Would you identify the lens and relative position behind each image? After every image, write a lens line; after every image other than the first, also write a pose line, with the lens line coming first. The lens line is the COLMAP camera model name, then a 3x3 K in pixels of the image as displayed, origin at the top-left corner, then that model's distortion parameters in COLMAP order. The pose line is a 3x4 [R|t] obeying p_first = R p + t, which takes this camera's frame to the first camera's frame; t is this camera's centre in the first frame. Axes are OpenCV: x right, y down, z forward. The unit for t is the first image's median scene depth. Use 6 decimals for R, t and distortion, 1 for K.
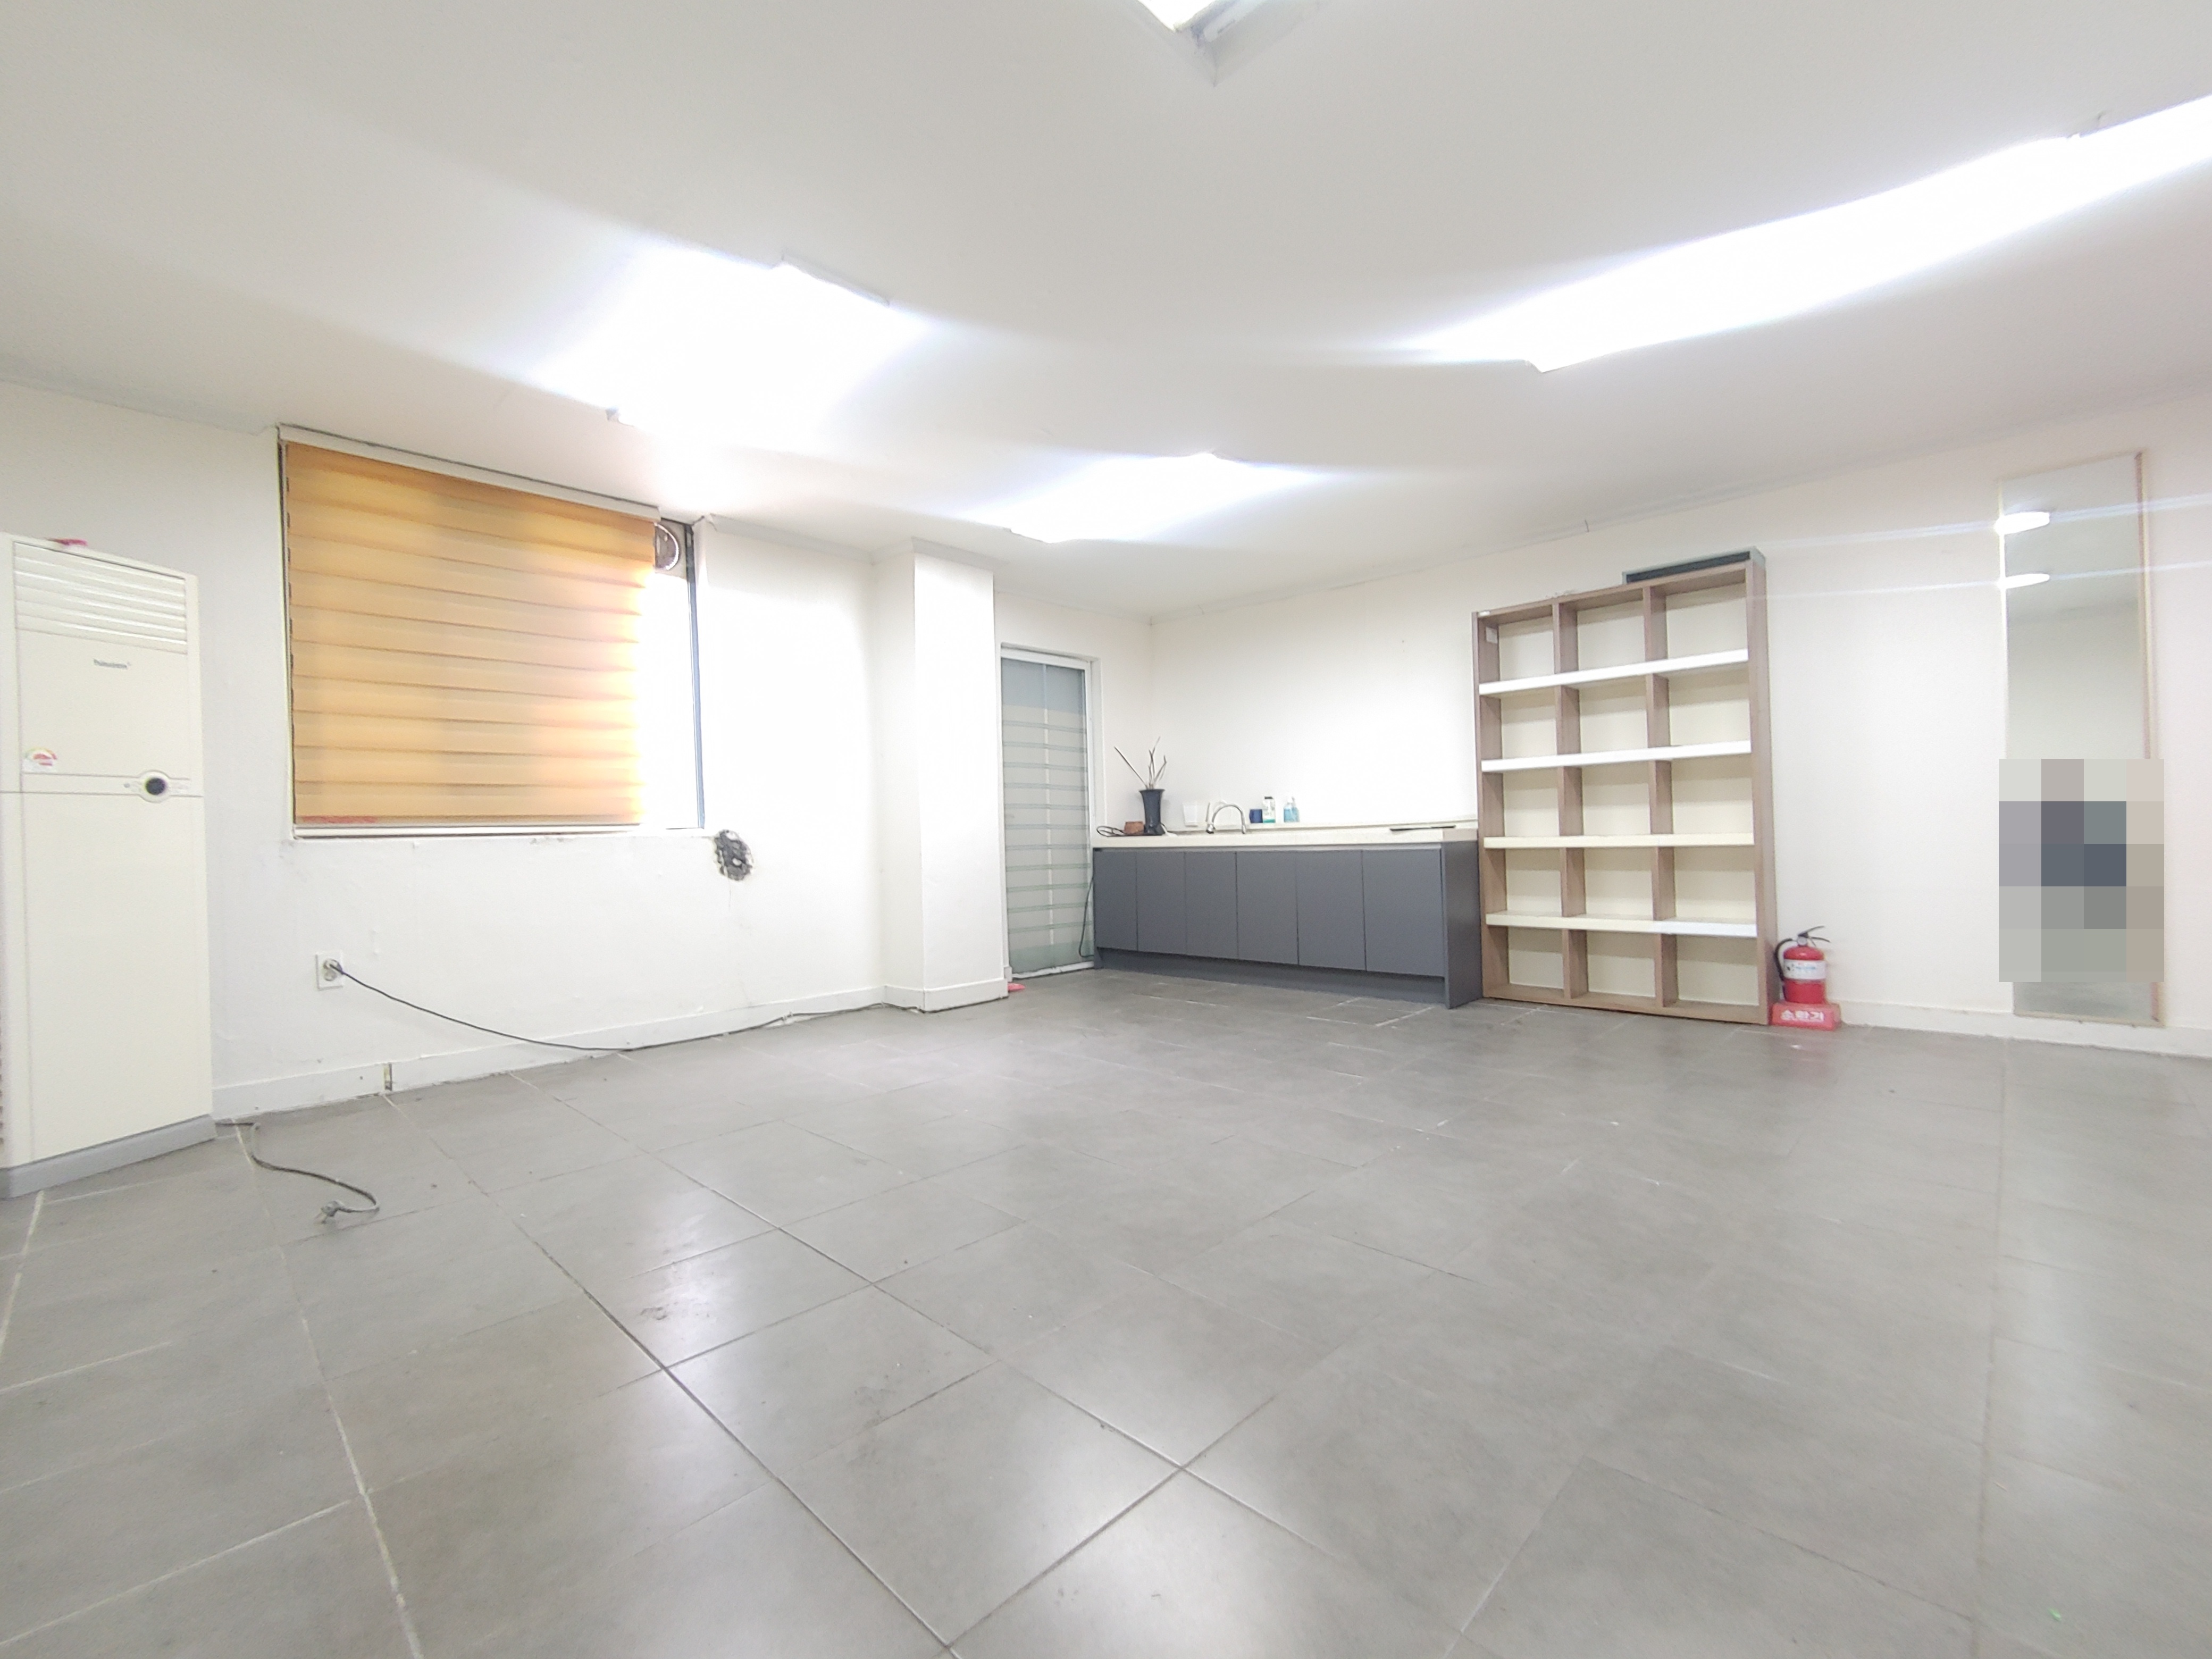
lens RADIAL K [[937.8, 0, 1102.9], [0, 937.8, 837.2], [0, 0, 1]] dist [0.000231, -0.000034]
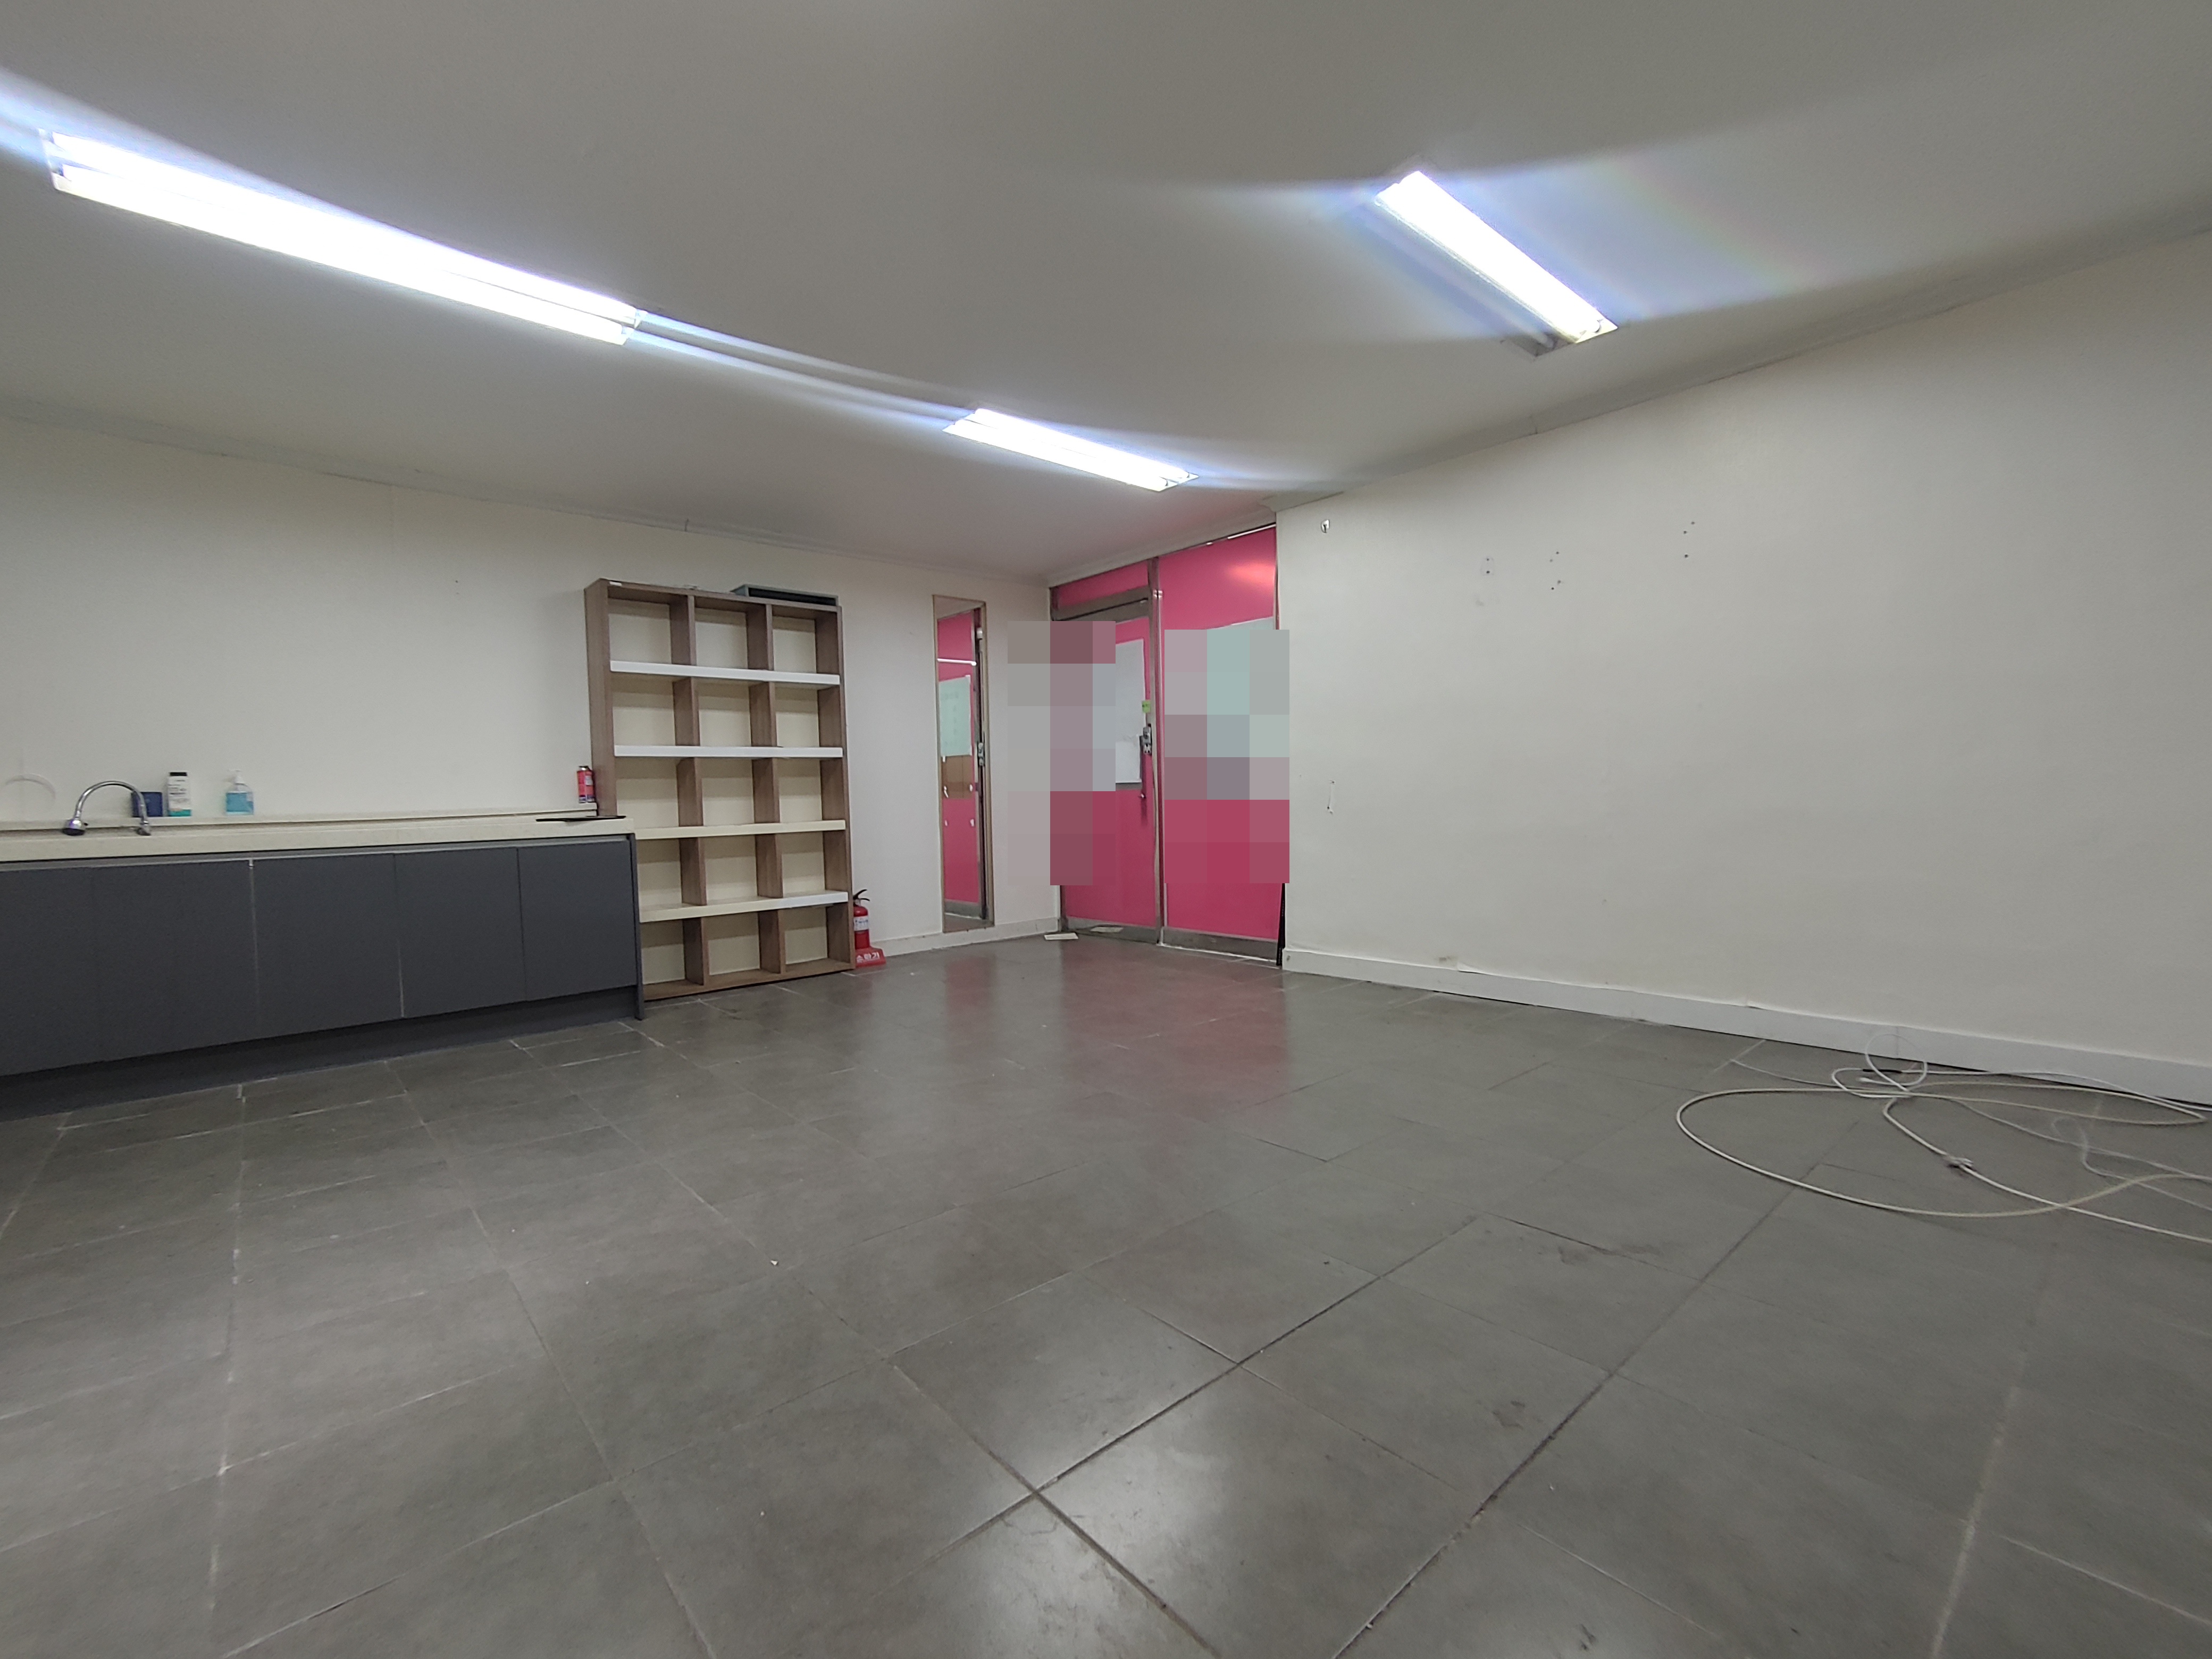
lens RADIAL K [[937.8, 0, 1103.0], [0, 937.8, 823.1], [0, 0, 1]] dist [0.000231, -0.000034]
pose [[0.082116, -0.000750, 0.996622, -0.511426], [0.029466, 0.999564, -0.001676, 0.010981], [-0.996187, 0.029504, 0.082103, 0.509892]]
